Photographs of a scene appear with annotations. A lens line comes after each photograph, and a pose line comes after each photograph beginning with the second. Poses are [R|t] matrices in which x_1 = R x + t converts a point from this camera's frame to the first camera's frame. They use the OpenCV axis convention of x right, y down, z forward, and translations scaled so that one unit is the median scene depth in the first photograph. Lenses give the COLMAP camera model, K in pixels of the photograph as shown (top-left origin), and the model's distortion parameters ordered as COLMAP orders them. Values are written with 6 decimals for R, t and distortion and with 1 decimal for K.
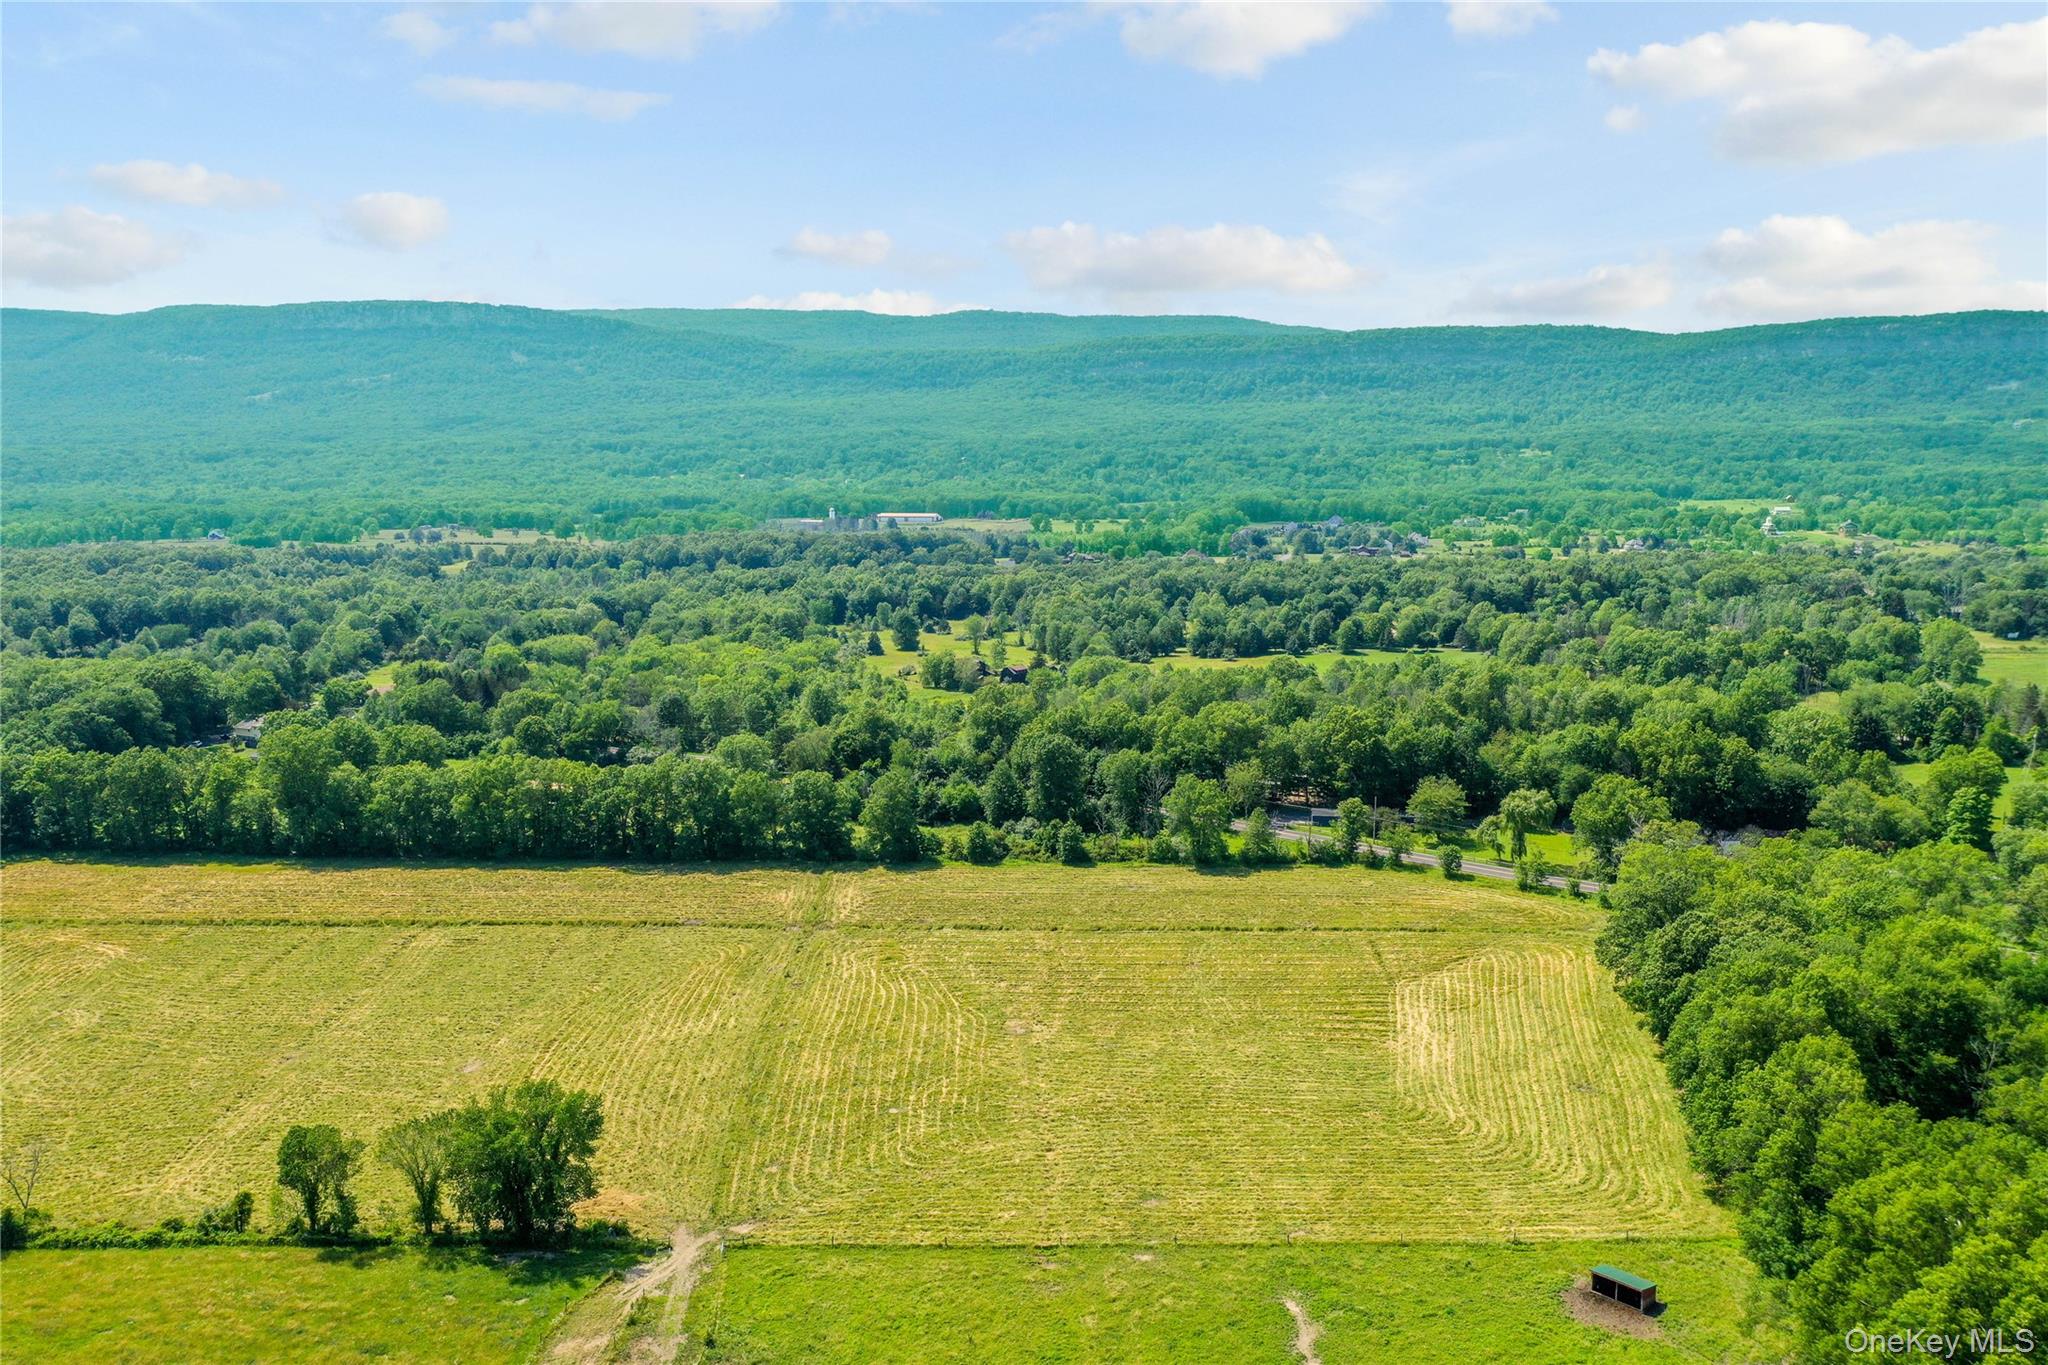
lens RADIAL K [[1610.9, 0, 1024.0], [0, 1610.9, 682.5], [0, 0, 1]] dist [0.002011, 0.008899]
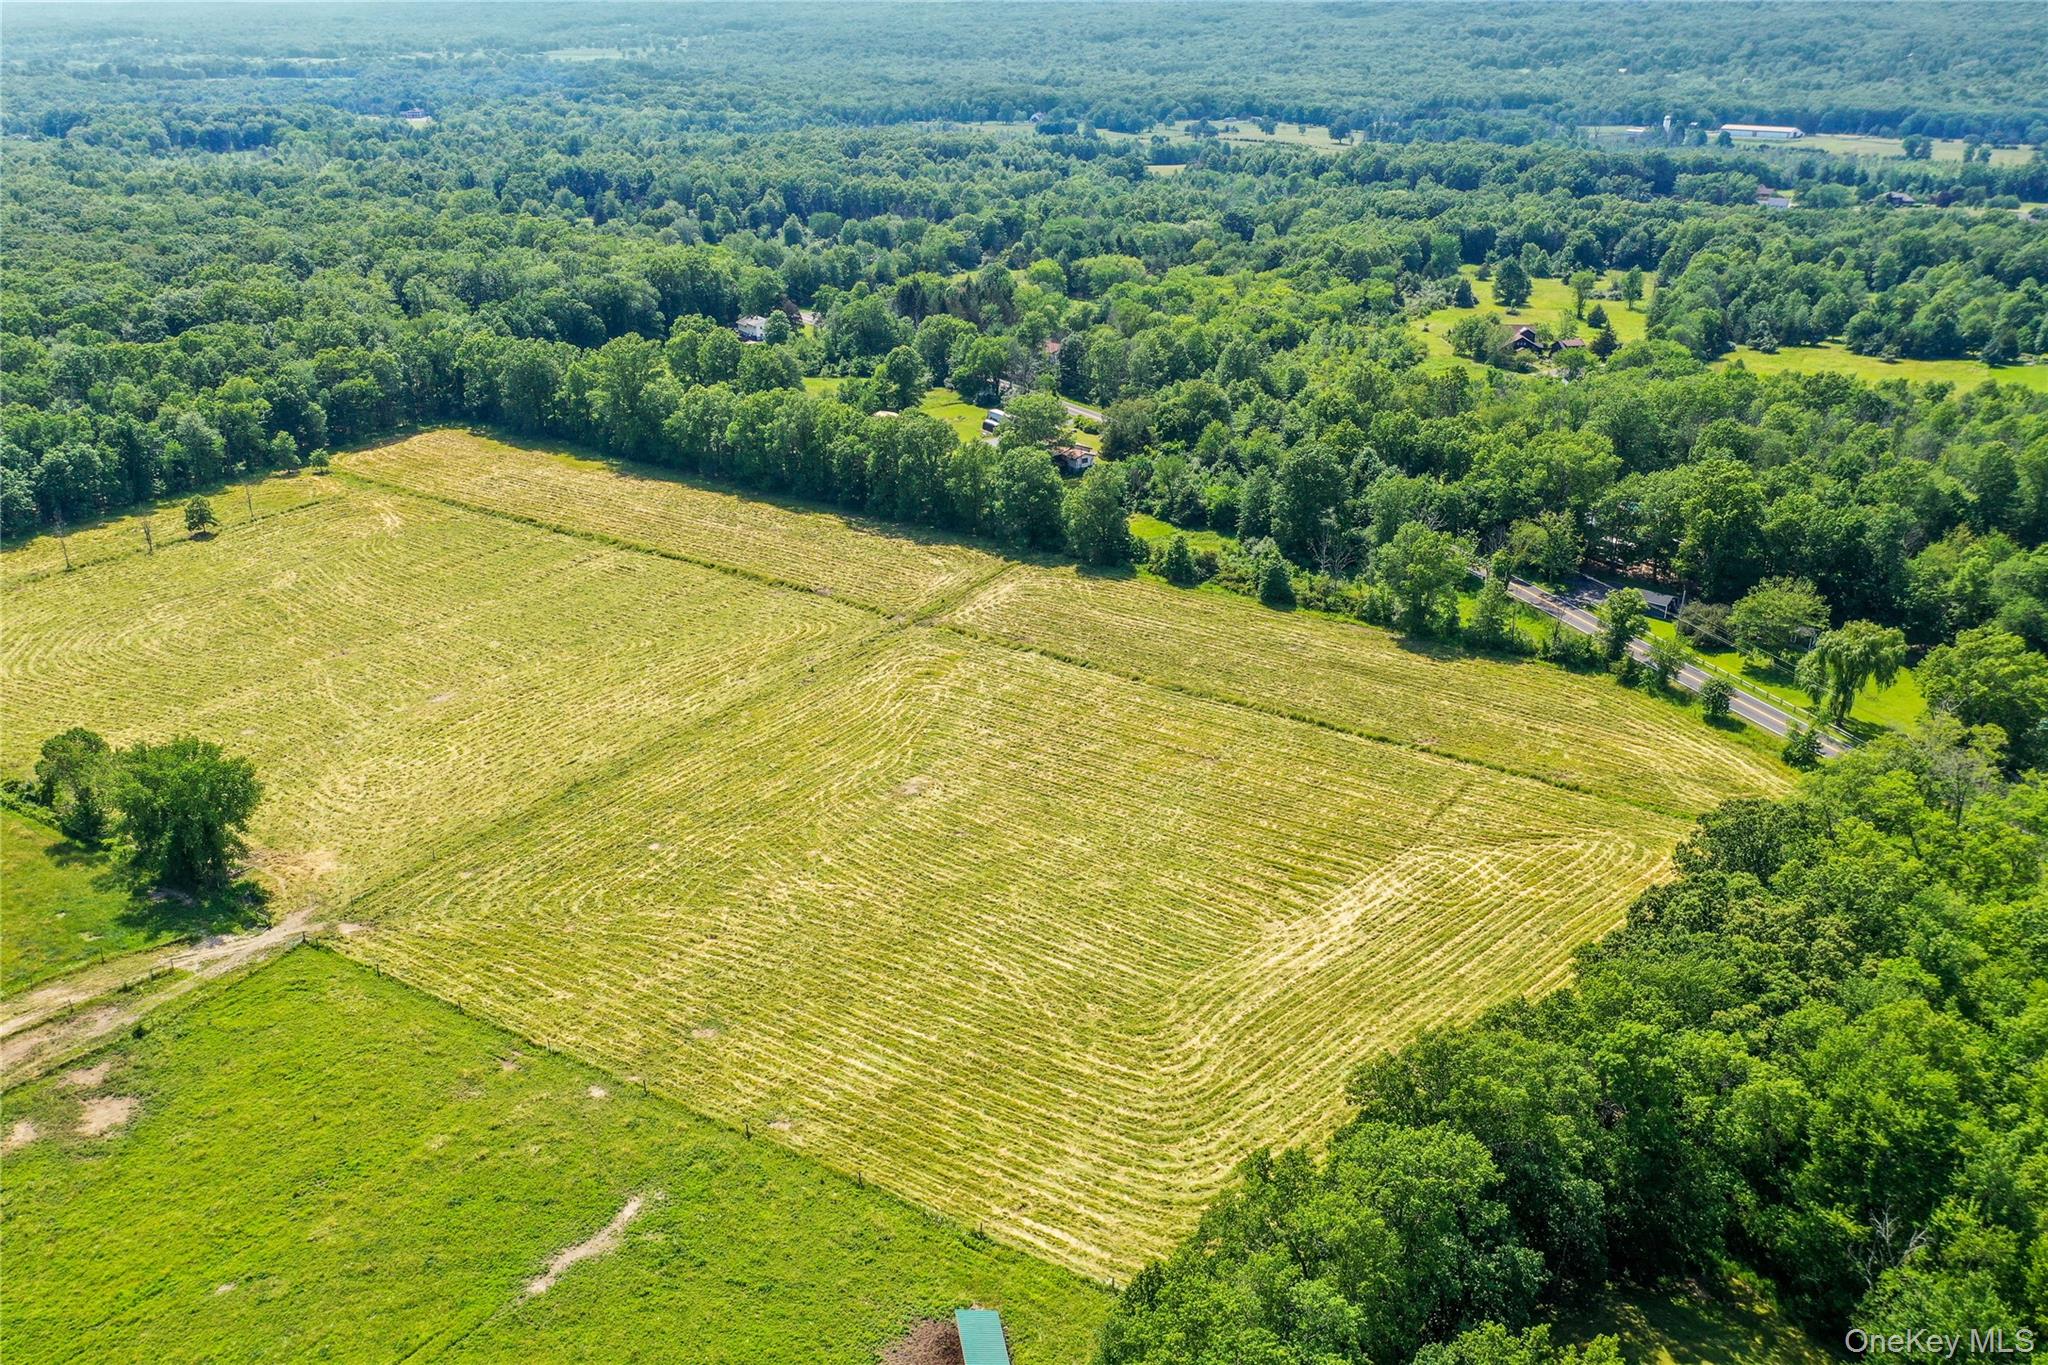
lens RADIAL K [[1623.9, 0, 1022.8], [0, 1623.9, 656.7], [0, 0, 1]] dist [0.005612, 0.000034]
pose [[0.849551, 0.204985, -0.486049, 0.355022], [-0.091886, 0.964828, 0.246299, -0.060374], [0.519441, -0.164583, 0.838506, 0.226959]]
